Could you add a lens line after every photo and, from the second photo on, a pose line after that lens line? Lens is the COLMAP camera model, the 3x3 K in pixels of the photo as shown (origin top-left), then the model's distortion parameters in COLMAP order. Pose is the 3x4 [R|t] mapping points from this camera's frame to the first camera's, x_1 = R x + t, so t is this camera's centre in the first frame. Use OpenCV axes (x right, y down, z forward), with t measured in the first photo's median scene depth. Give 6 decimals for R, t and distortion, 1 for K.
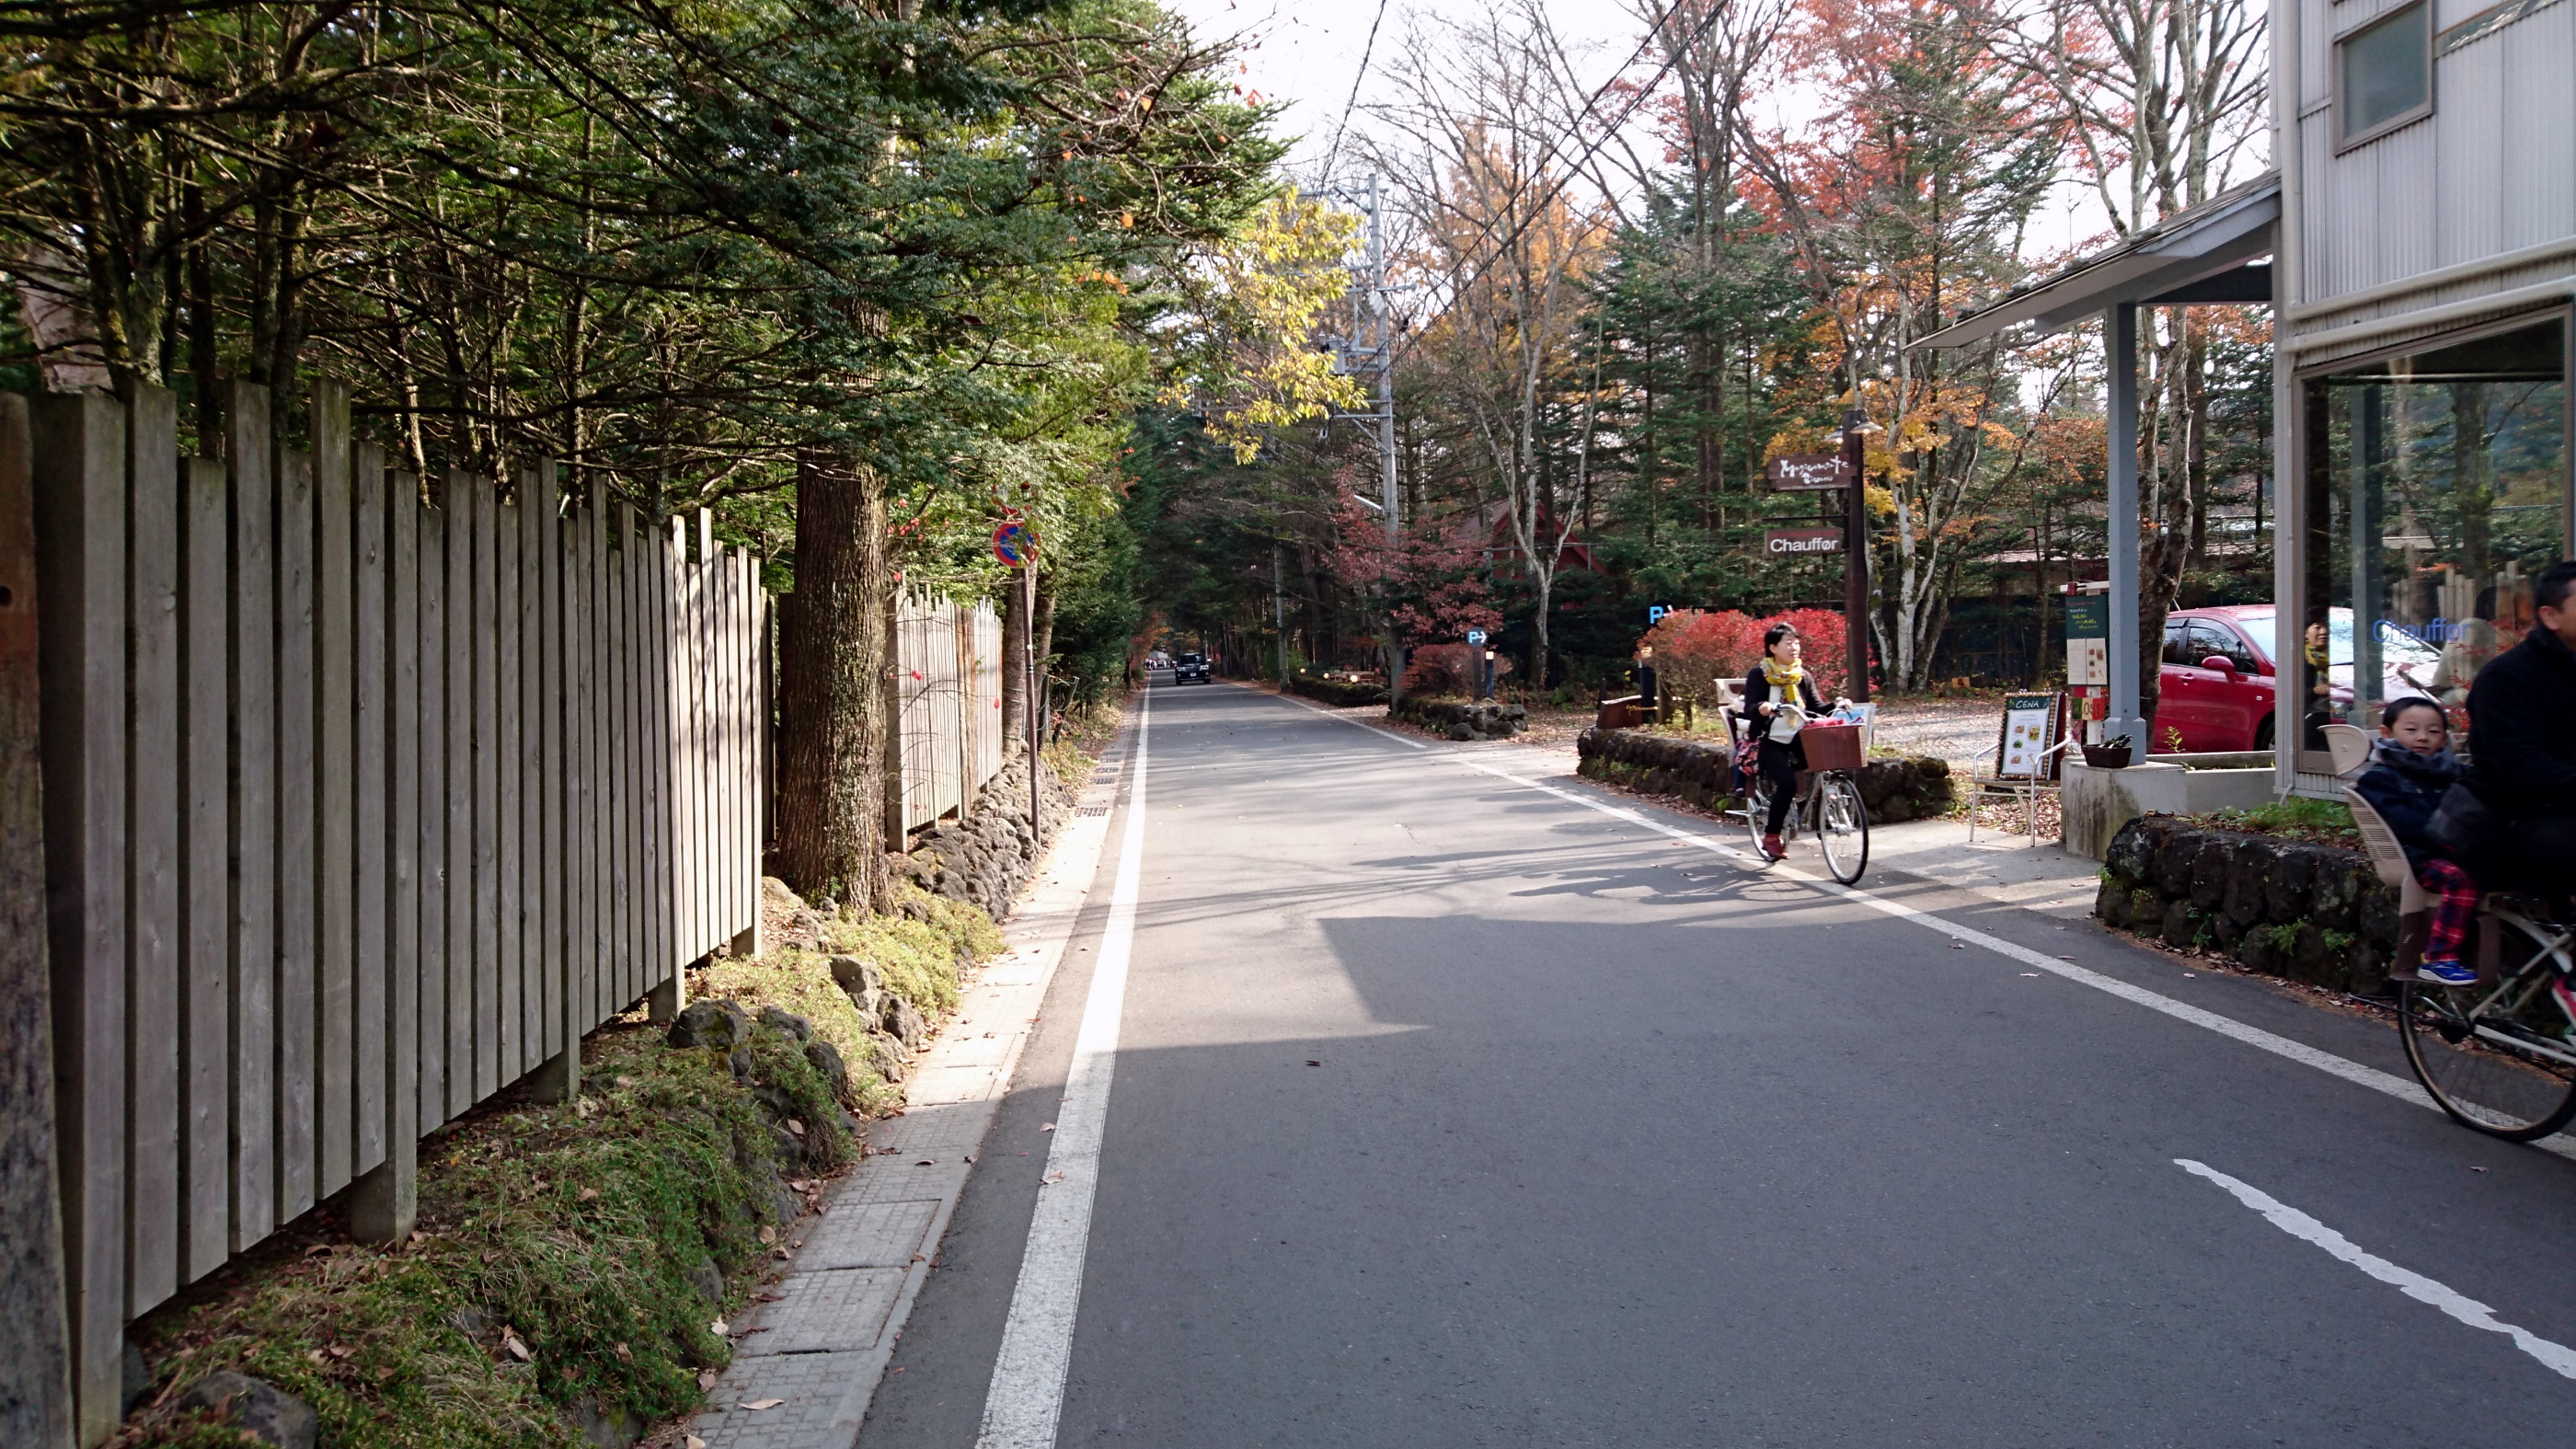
lens RADIAL K [[1758.8, 0, 1334.2], [0, 1758.8, 718.1], [0, 0, 1]] dist [0.219708, -0.413400]
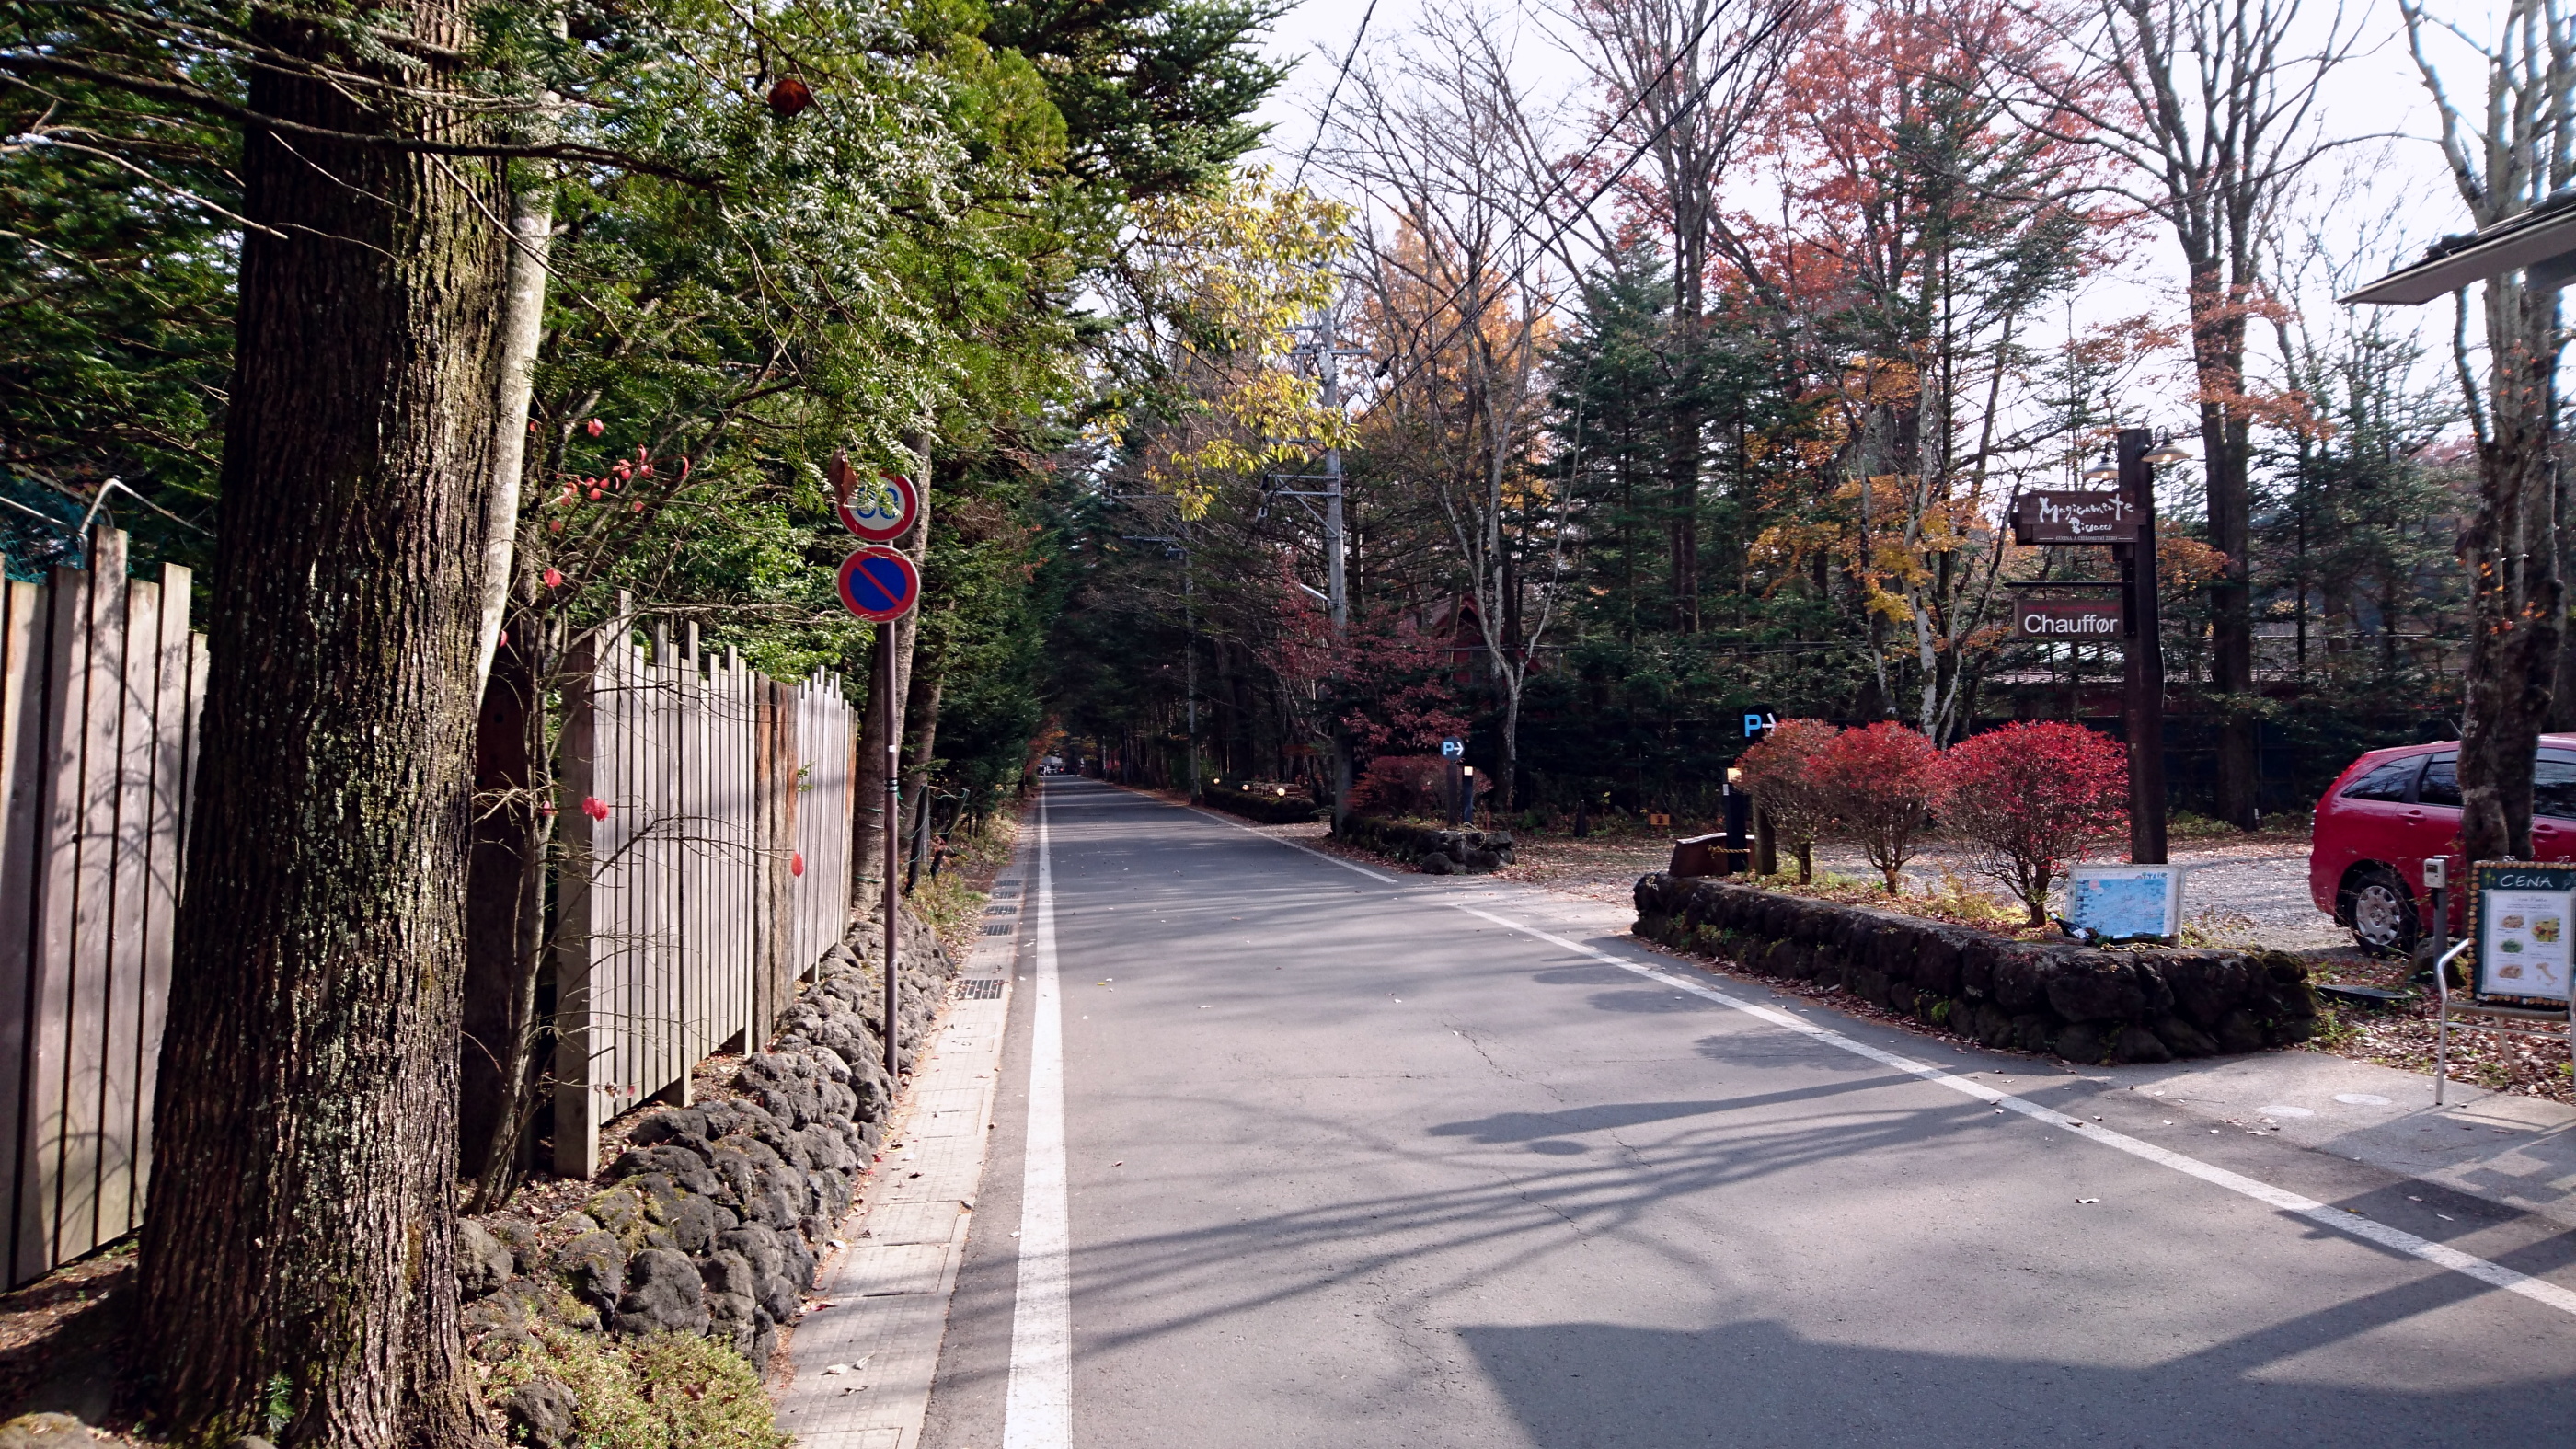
lens RADIAL K [[1758.8, 0, 1334.2], [0, 1758.8, 718.1], [0, 0, 1]] dist [0.219708, -0.413400]
pose [[0.997939, 0.024148, 0.059449, -0.030527], [-0.020414, 0.997827, -0.062642, -0.008378], [-0.060832, 0.061299, 0.996264, 0.205248]]
